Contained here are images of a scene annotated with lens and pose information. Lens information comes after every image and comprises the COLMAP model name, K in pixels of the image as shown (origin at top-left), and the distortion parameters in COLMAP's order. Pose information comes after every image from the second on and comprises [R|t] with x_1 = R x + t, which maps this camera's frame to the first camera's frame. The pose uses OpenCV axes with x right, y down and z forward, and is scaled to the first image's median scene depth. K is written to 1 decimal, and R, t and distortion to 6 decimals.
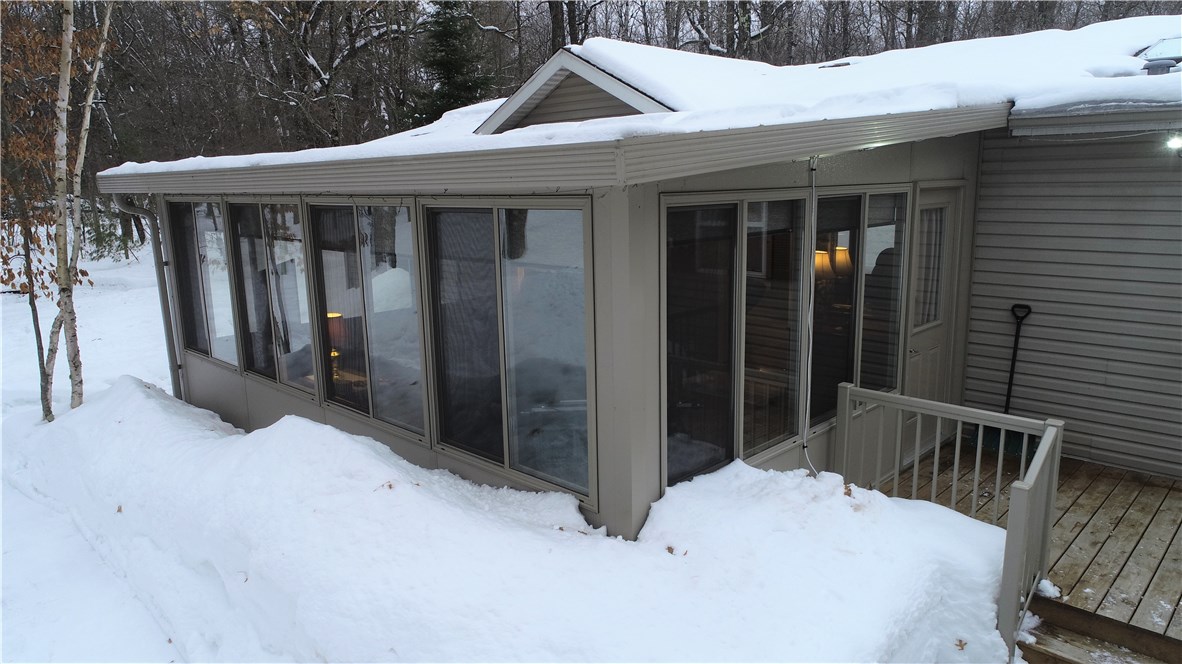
lens RADIAL K [[791.8, 0, 583.4], [0, 791.8, 333.9], [0, 0, 1]] dist [-0.005502, 0.000281]
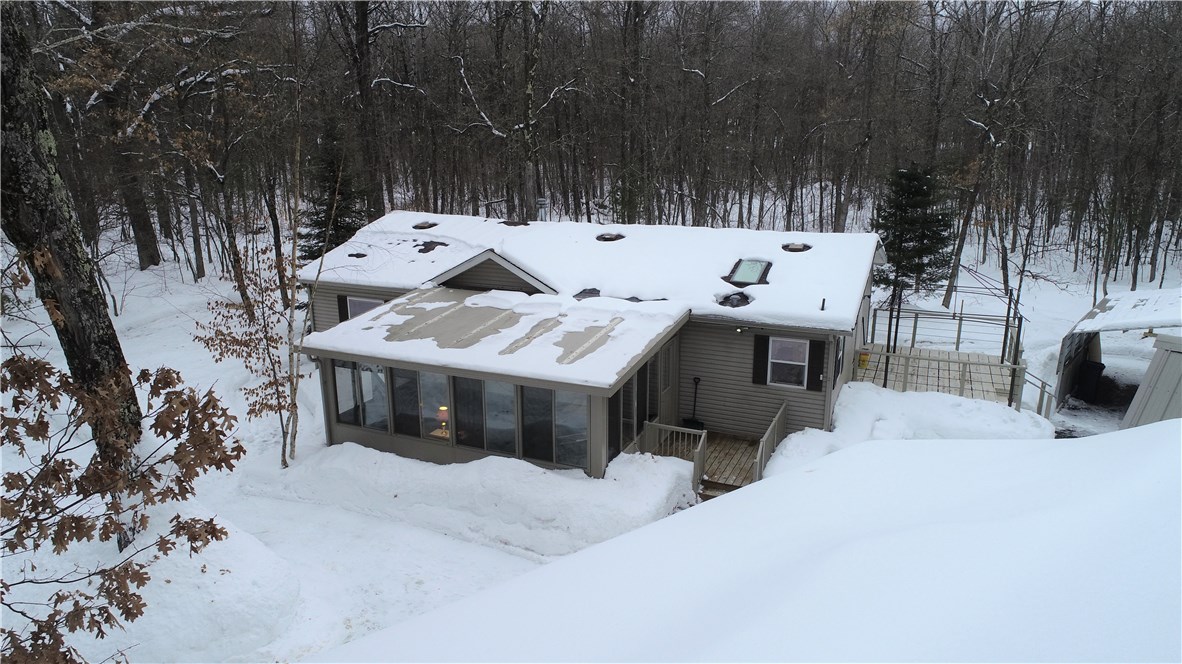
lens RADIAL K [[791.8, 0, 587.1], [0, 791.8, 333.1], [0, 0, 1]] dist [-0.005502, 0.000281]
pose [[0.937496, -0.071584, 0.340553, -0.990363], [0.052545, 0.996513, 0.064818, -0.535851], [-0.344005, -0.042872, 0.937988, -1.960009]]
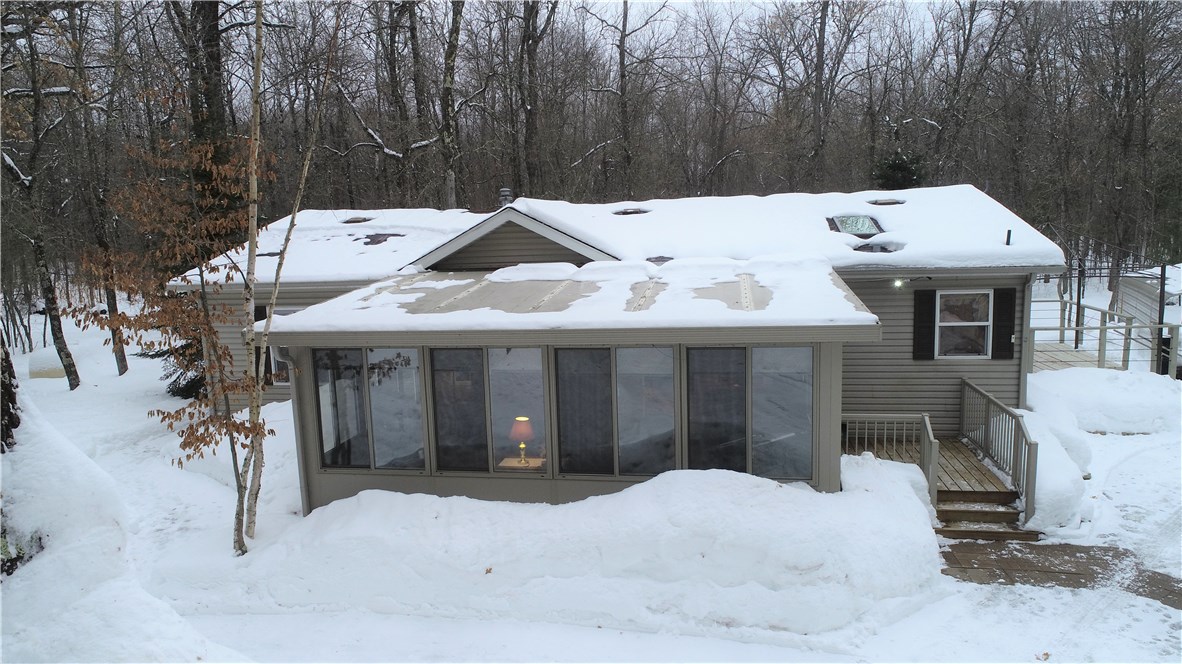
lens RADIAL K [[791.8, 0, 590.8], [0, 791.8, 334.8], [0, 0, 1]] dist [-0.005502, 0.000281]
pose [[0.823487, -0.084027, 0.561078, -1.406228], [0.125744, 0.991406, -0.036079, -0.148101], [-0.553225, 0.100263, 0.826976, -0.385733]]
